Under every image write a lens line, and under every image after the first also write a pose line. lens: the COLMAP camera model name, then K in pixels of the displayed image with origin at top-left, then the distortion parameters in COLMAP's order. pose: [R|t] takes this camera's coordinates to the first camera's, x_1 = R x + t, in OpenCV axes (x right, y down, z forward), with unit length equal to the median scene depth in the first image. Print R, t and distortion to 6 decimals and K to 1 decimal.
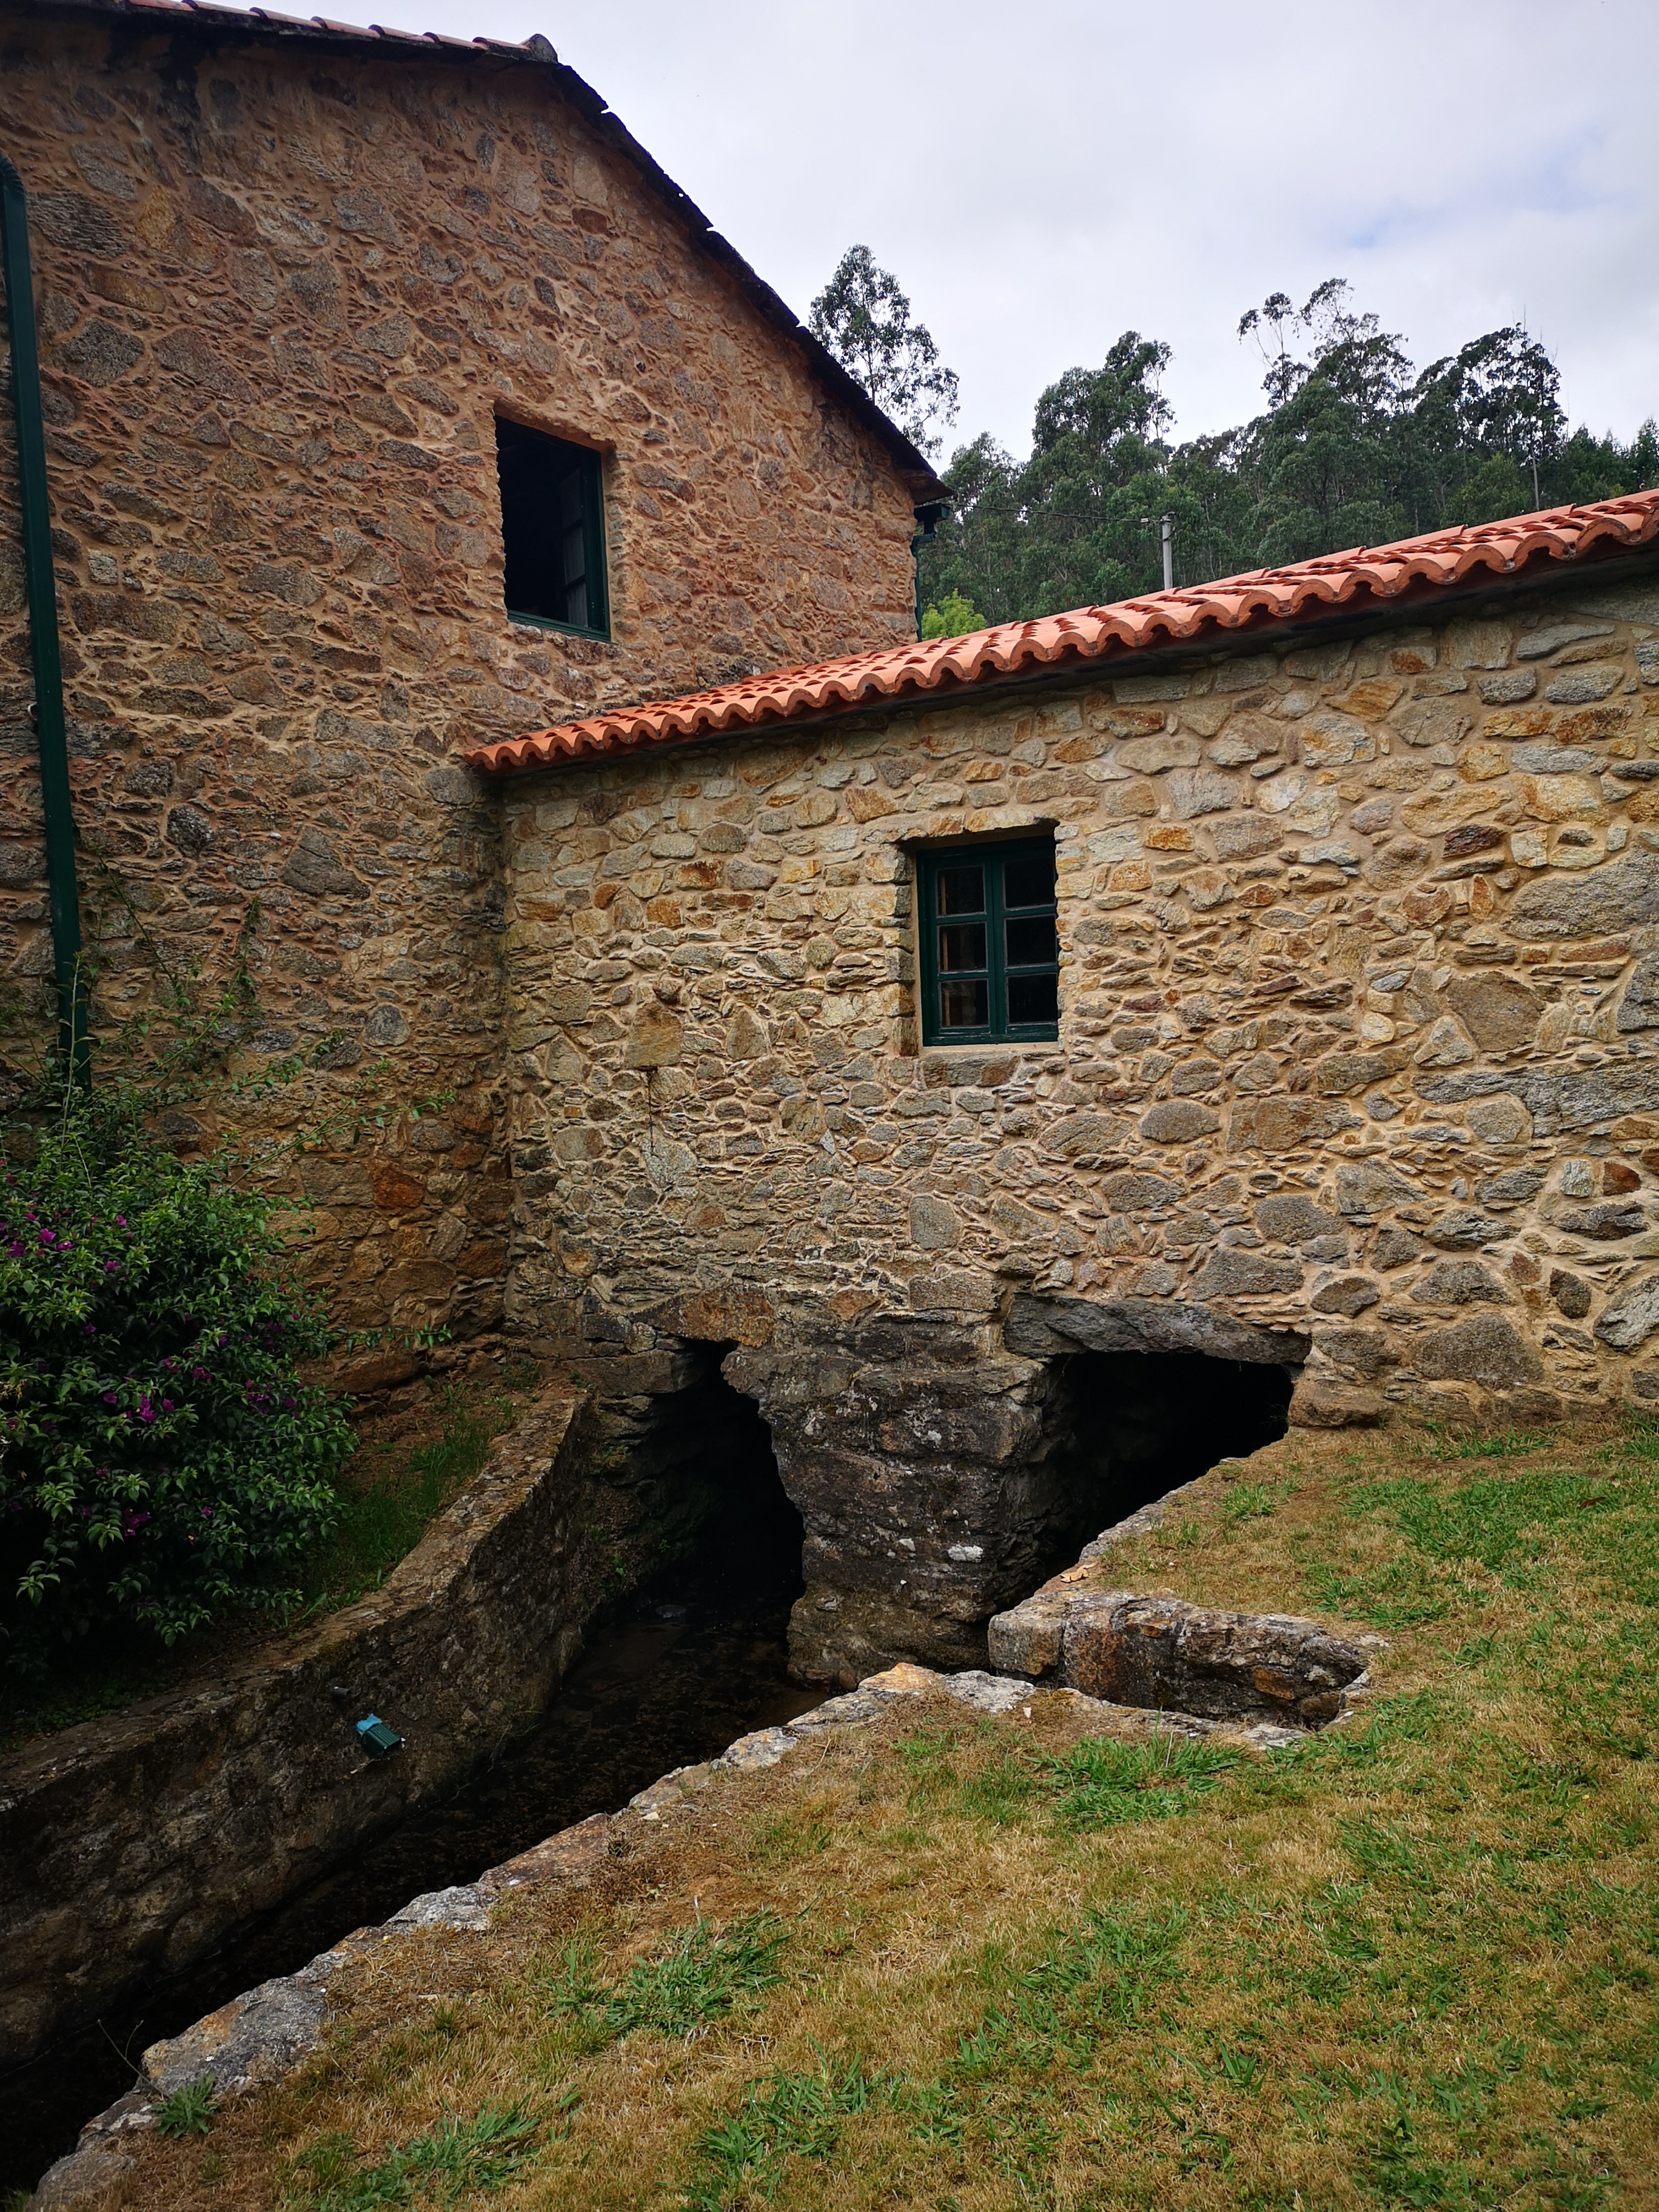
lens RADIAL K [[1734.4, 0, 804.8], [0, 1734.4, 1089.5], [0, 0, 1]] dist [0.074433, -0.075153]
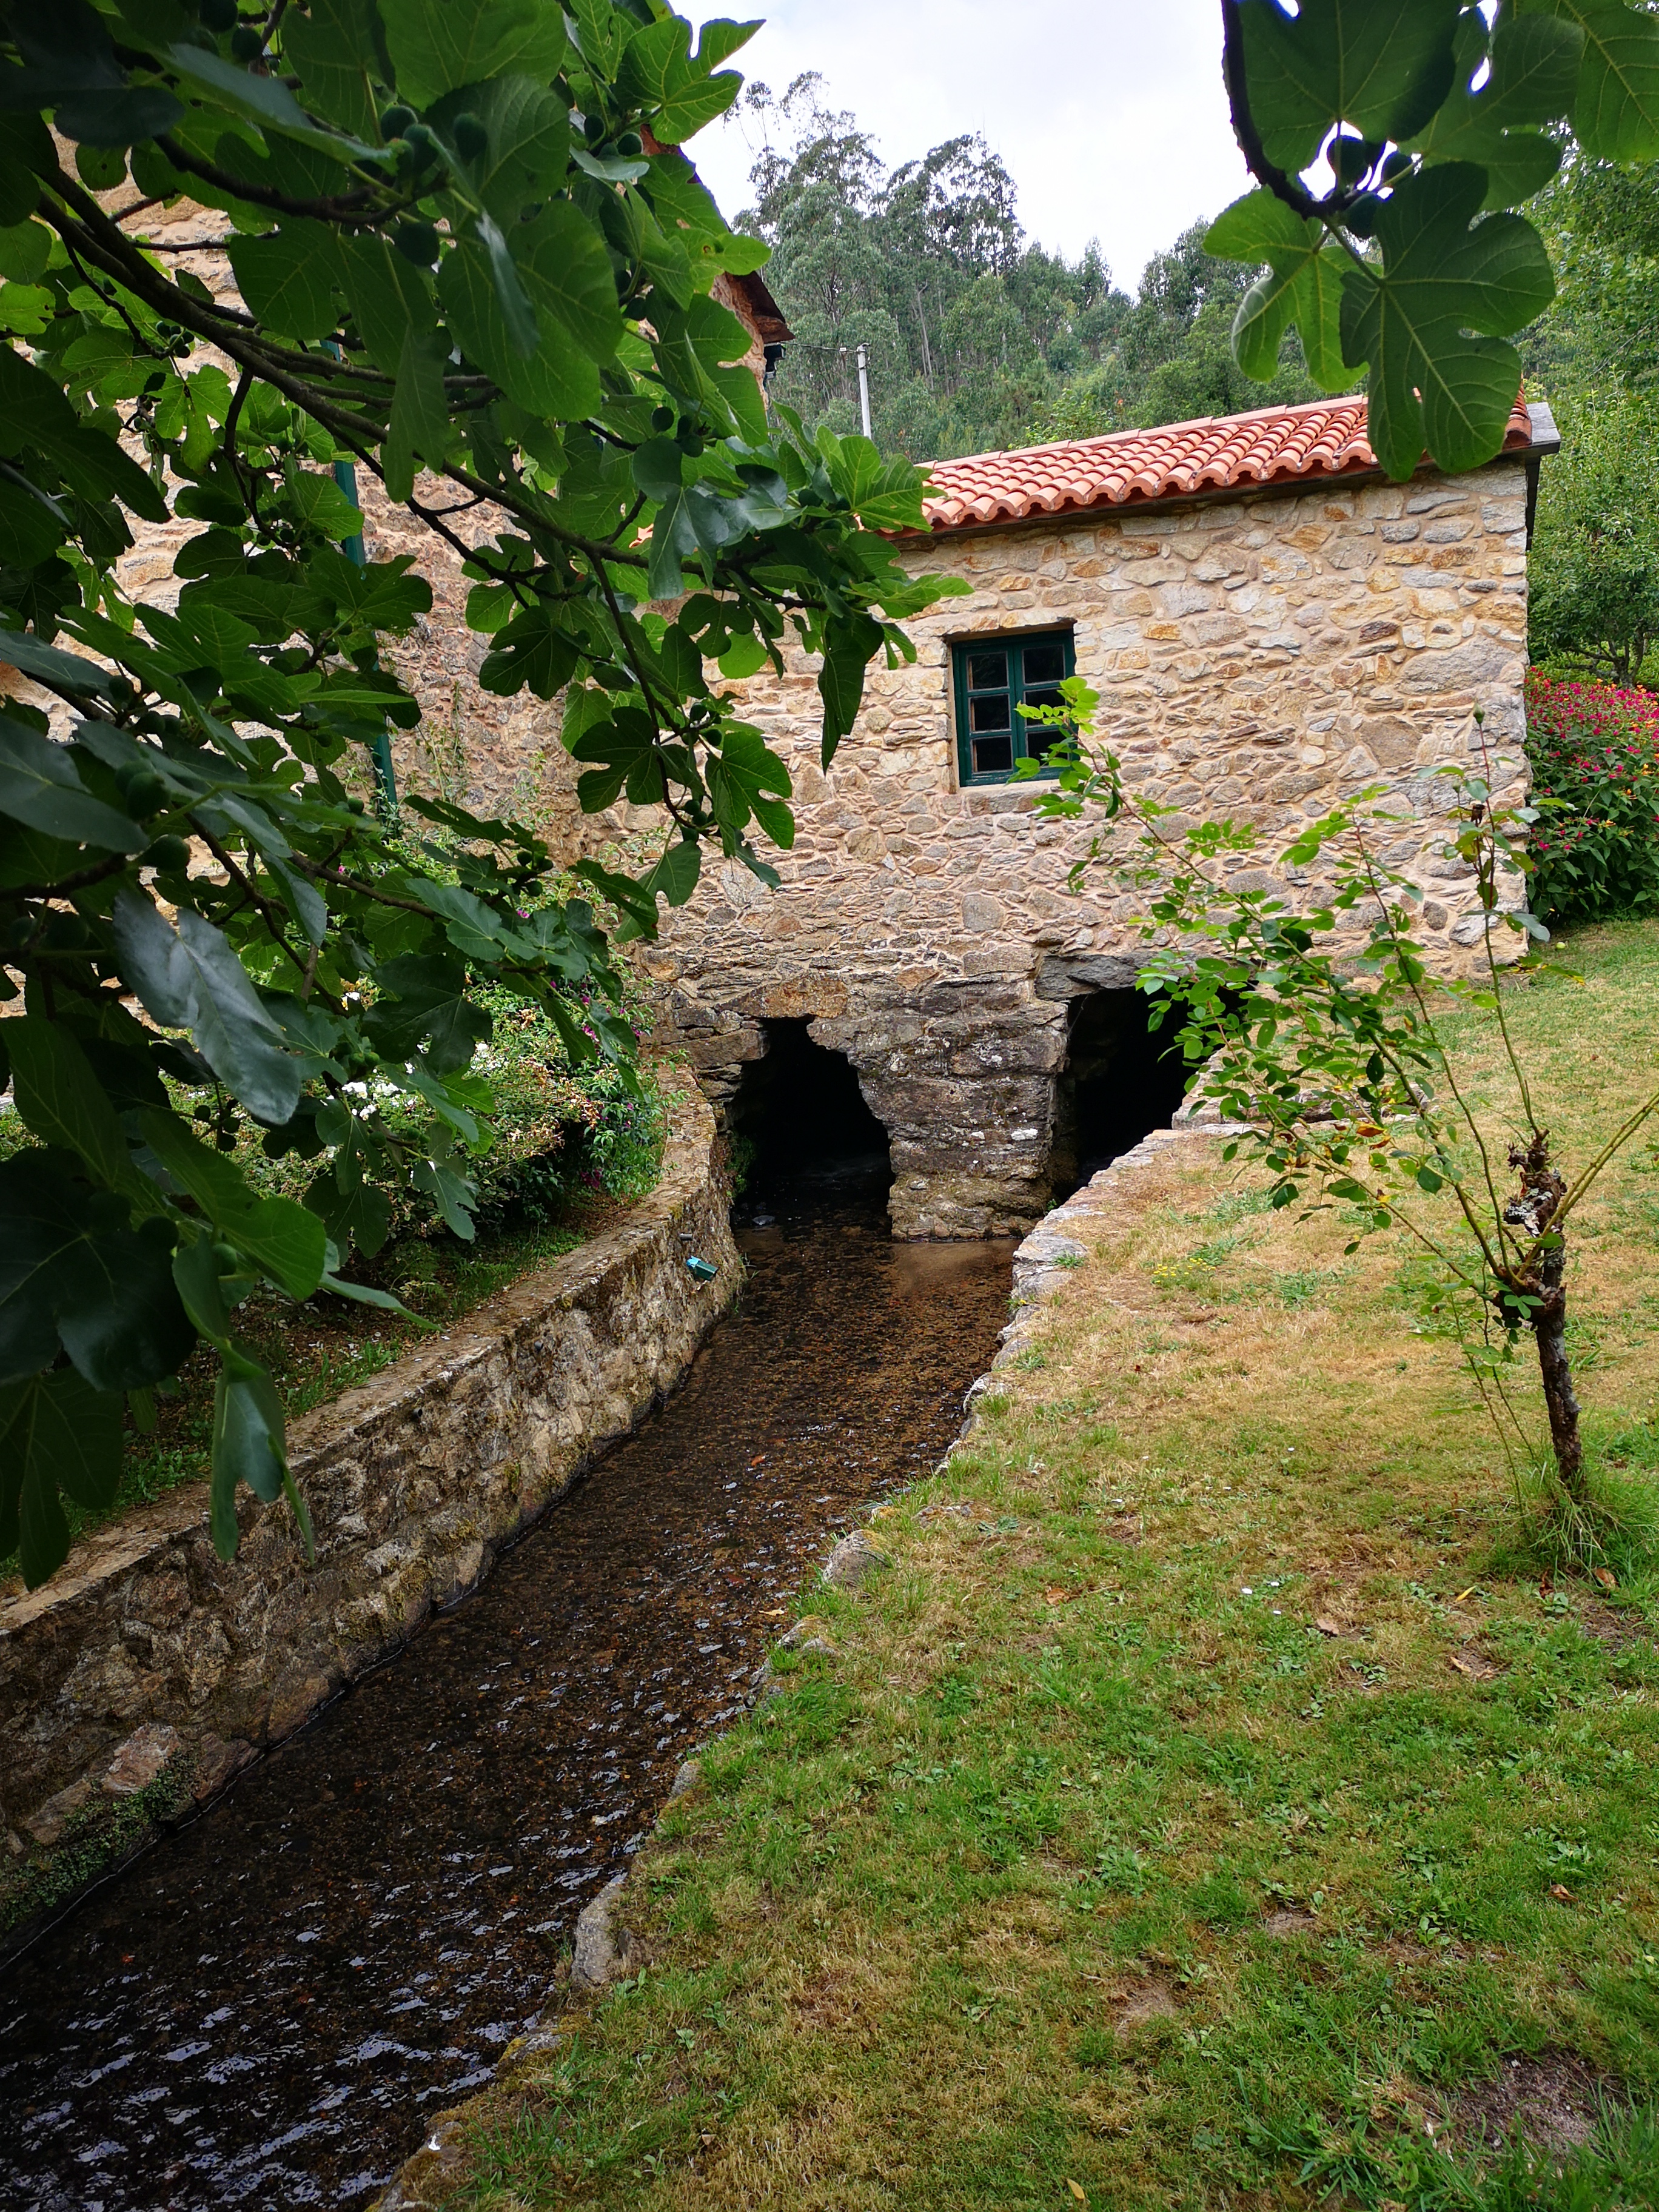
lens RADIAL K [[1734.4, 0, 804.8], [0, 1734.4, 1089.5], [0, 0, 1]] dist [0.074433, -0.075153]
pose [[0.958980, -0.071927, 0.274196, -0.478626], [0.042180, 0.992712, 0.112886, 0.056029], [-0.280318, -0.096690, 0.955025, -0.333977]]
